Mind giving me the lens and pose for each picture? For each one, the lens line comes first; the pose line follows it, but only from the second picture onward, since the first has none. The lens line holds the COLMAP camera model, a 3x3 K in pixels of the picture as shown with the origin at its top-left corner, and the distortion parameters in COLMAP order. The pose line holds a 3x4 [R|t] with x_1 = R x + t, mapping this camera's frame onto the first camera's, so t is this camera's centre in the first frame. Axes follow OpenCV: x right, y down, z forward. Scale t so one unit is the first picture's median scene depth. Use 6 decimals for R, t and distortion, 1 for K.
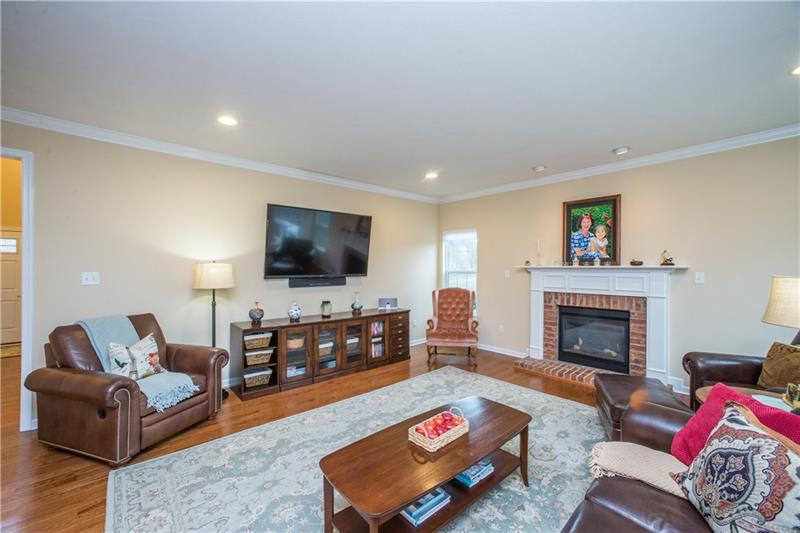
lens RADIAL K [[323.7, 0, 400.0], [0, 323.7, 266.5], [0, 0, 1]] dist [-0.055464, 0.020033]
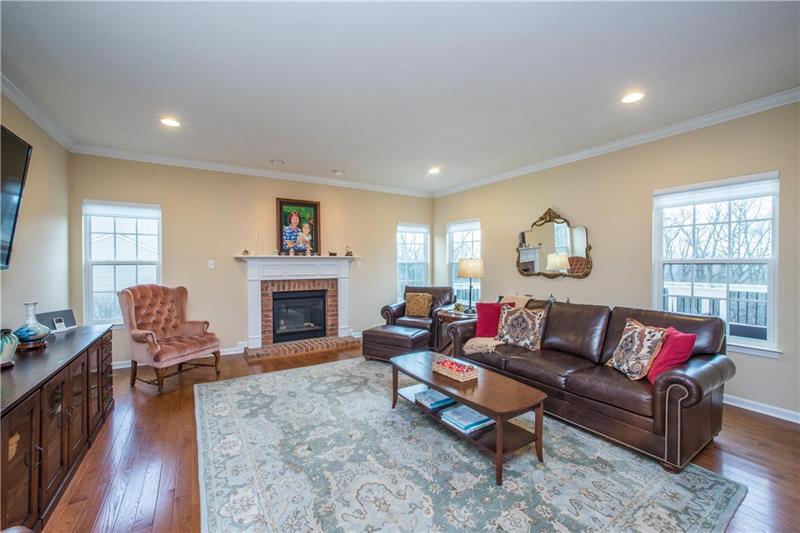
lens RADIAL K [[323.7, 0, 400.0], [0, 323.7, 266.5], [0, 0, 1]] dist [-0.055464, 0.020033]
pose [[0.142175, -0.010930, 0.989781, -0.544911], [0.003328, 0.999939, 0.010564, 0.025838], [-0.989836, 0.001792, 0.142203, 0.447376]]
